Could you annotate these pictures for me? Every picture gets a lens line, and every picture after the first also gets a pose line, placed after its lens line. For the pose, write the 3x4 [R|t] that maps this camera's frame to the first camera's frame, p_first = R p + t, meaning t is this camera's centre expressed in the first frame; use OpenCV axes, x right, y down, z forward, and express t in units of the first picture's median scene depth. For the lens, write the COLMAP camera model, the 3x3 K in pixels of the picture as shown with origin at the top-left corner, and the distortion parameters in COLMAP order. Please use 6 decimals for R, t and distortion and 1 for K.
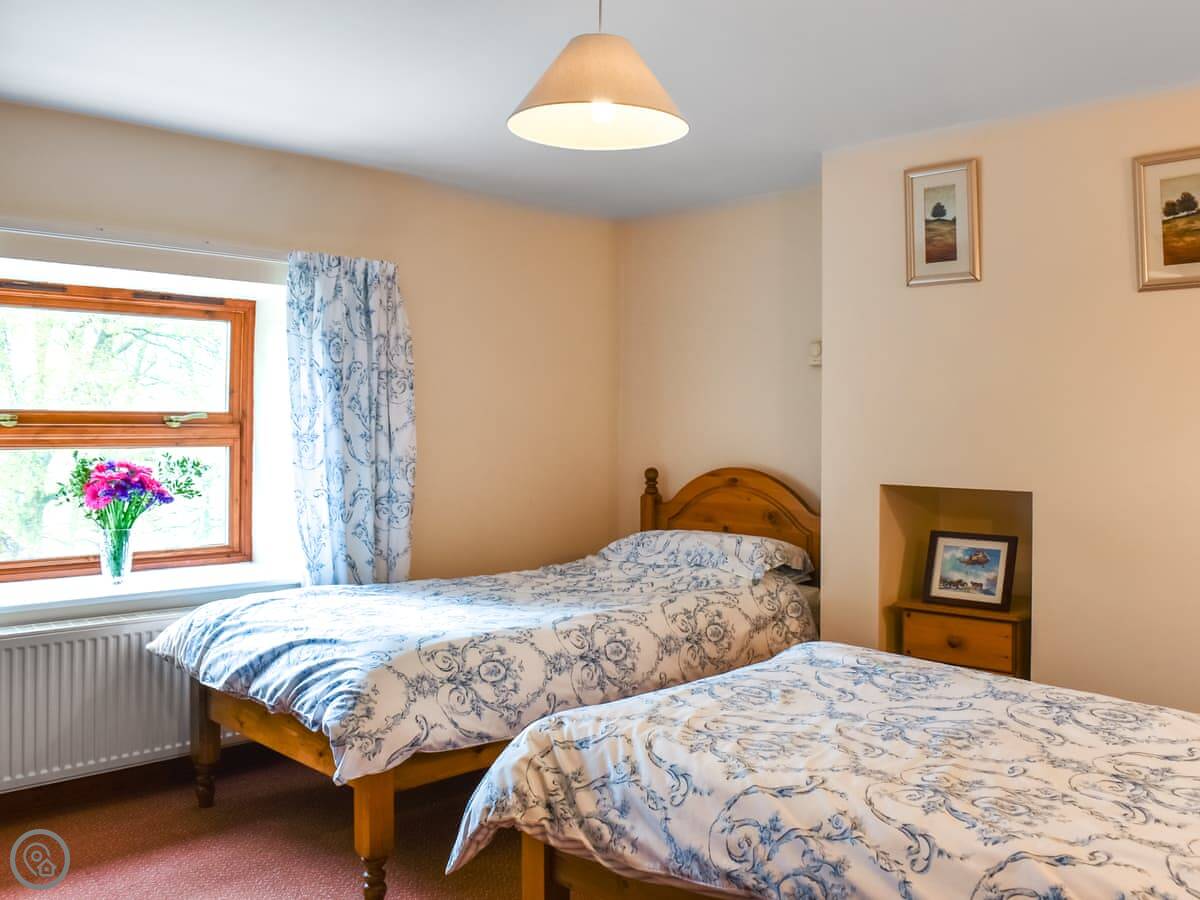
lens RADIAL K [[1098.9, 0, 638.5], [0, 1098.9, 427.7], [0, 0, 1]] dist [-0.086853, 0.008661]
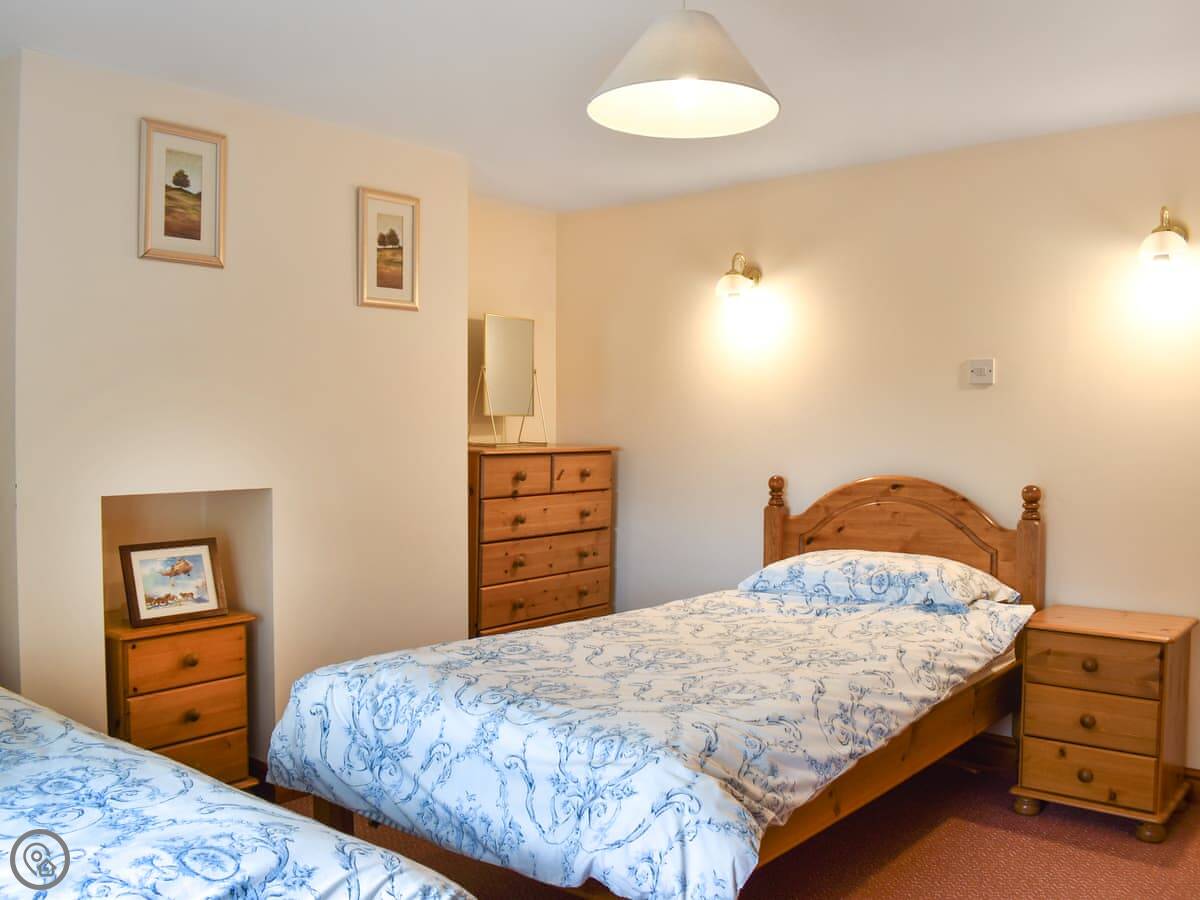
lens RADIAL K [[1063.6, 0, 600.0], [0, 1063.6, 450.0], [0, 0, 1]] dist [-0.087154, 0.008509]
pose [[-0.064602, -0.042398, 0.997010, -0.593597], [-0.012862, 0.999049, 0.041651, -0.020178], [-0.997828, -0.010133, -0.065086, 0.712189]]
